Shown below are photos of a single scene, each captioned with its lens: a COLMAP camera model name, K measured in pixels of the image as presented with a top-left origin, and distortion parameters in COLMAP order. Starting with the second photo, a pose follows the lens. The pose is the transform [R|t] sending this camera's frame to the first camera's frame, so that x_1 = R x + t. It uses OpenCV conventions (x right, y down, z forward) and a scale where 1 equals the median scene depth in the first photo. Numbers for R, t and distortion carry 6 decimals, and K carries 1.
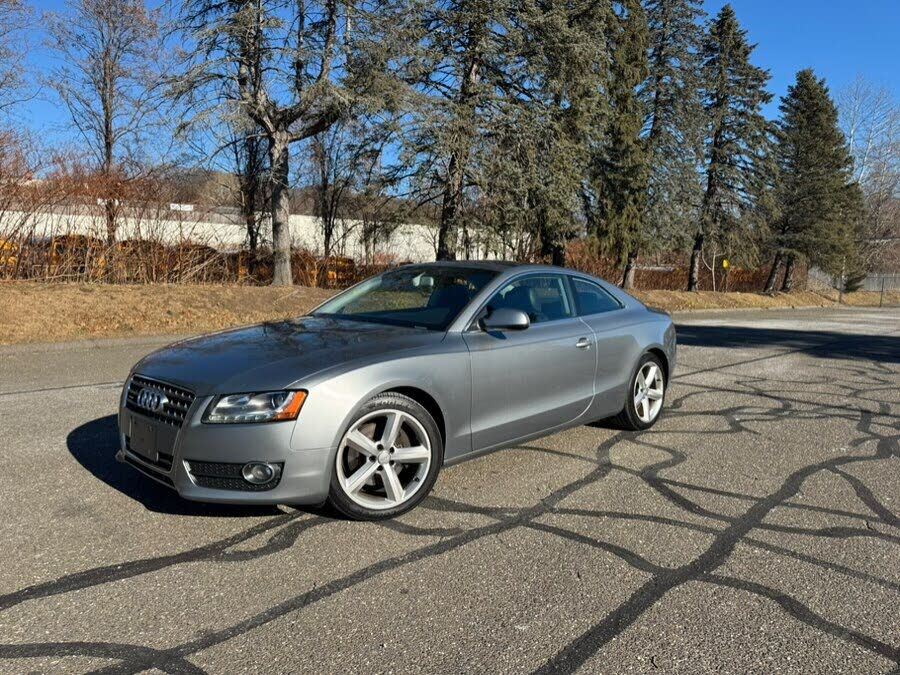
lens RADIAL K [[662.5, 0, 450.0], [0, 662.5, 337.5], [0, 0, 1]] dist [-0.010426, -0.001278]
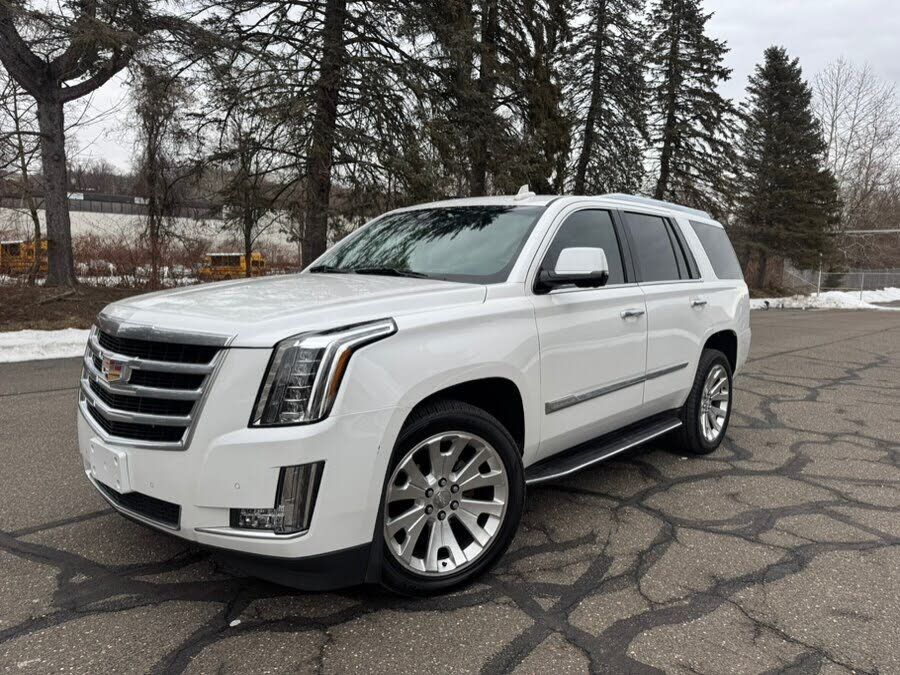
lens RADIAL K [[662.5, 0, 450.0], [0, 662.5, 337.5], [0, 0, 1]] dist [-0.010426, -0.001278]
pose [[0.999988, 0.000998, 0.004868, 0.105714], [-0.001022, 0.999988, 0.004860, -0.009687], [-0.004863, -0.004865, 0.999976, 0.106621]]
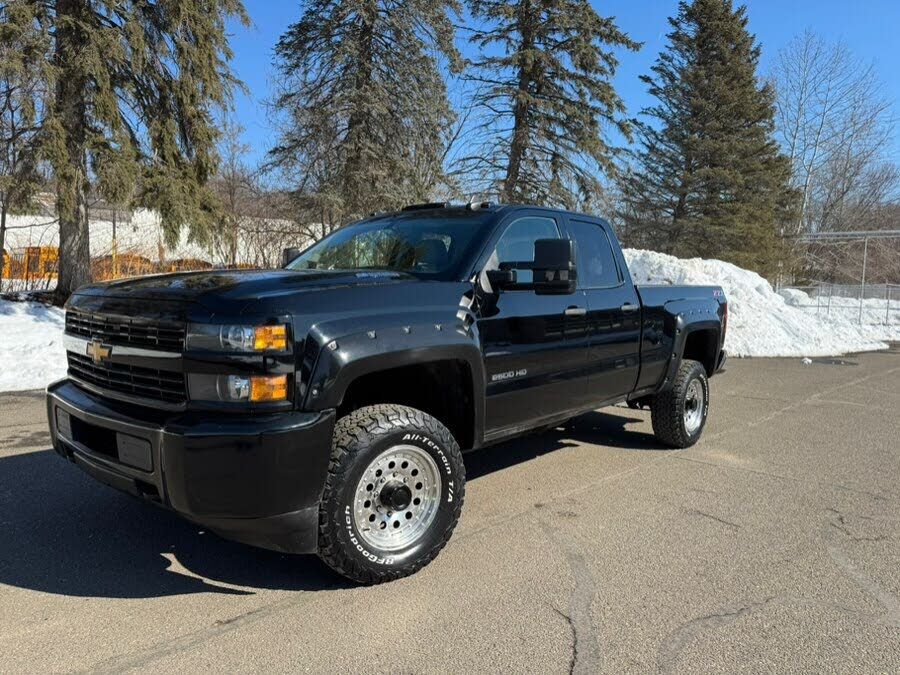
lens RADIAL K [[644.7, 0, 450.0], [0, 644.7, 337.5], [0, 0, 1]] dist [0.003523, -0.000274]
pose [[0.999787, 0.015103, 0.014096, 0.340385], [-0.015048, 0.999879, -0.004005, -0.040026], [-0.014155, 0.003792, 0.999893, 0.429418]]
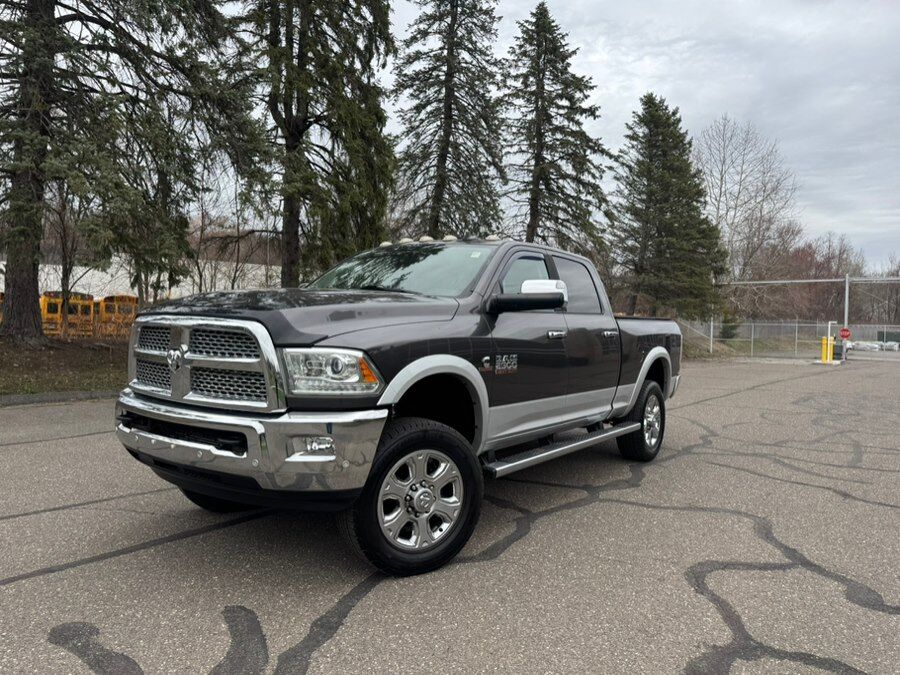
lens RADIAL K [[644.7, 0, 450.0], [0, 644.7, 337.5], [0, 0, 1]] dist [0.003523, -0.000274]
pose [[0.994245, -0.002600, 0.107098, 0.216121], [0.010351, 0.997359, -0.071889, -0.022115], [-0.106628, 0.072584, 0.991646, 0.233515]]
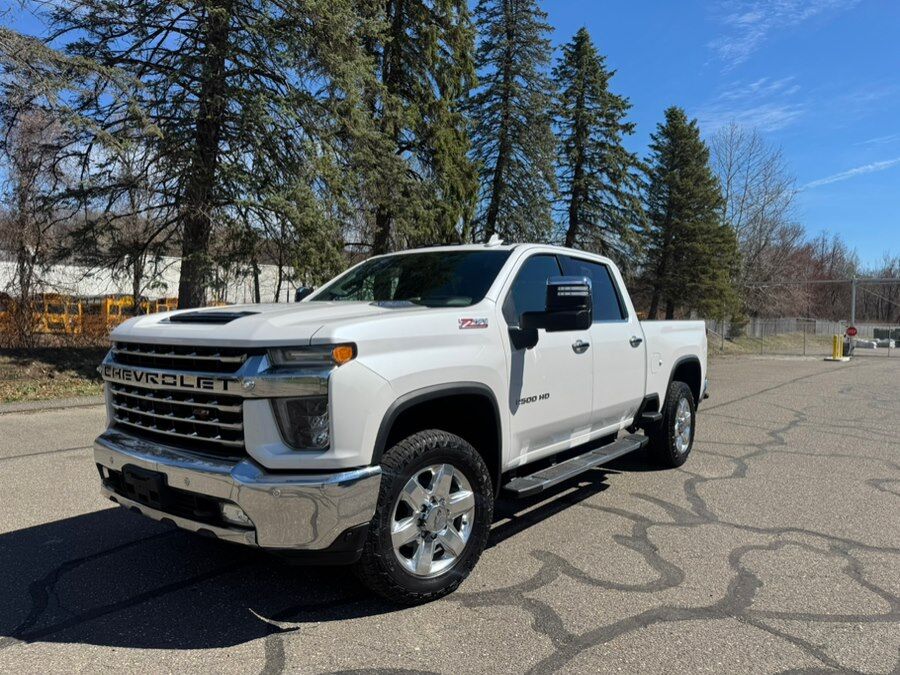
lens RADIAL K [[655.2, 0, 450.0], [0, 655.2, 337.5], [0, 0, 1]] dist [0.057615, -0.138937]
pose [[0.992290, -0.003481, 0.123892, 0.124073], [0.012158, 0.997518, -0.069349, -0.015858], [-0.123344, 0.070321, 0.989869, 0.152740]]
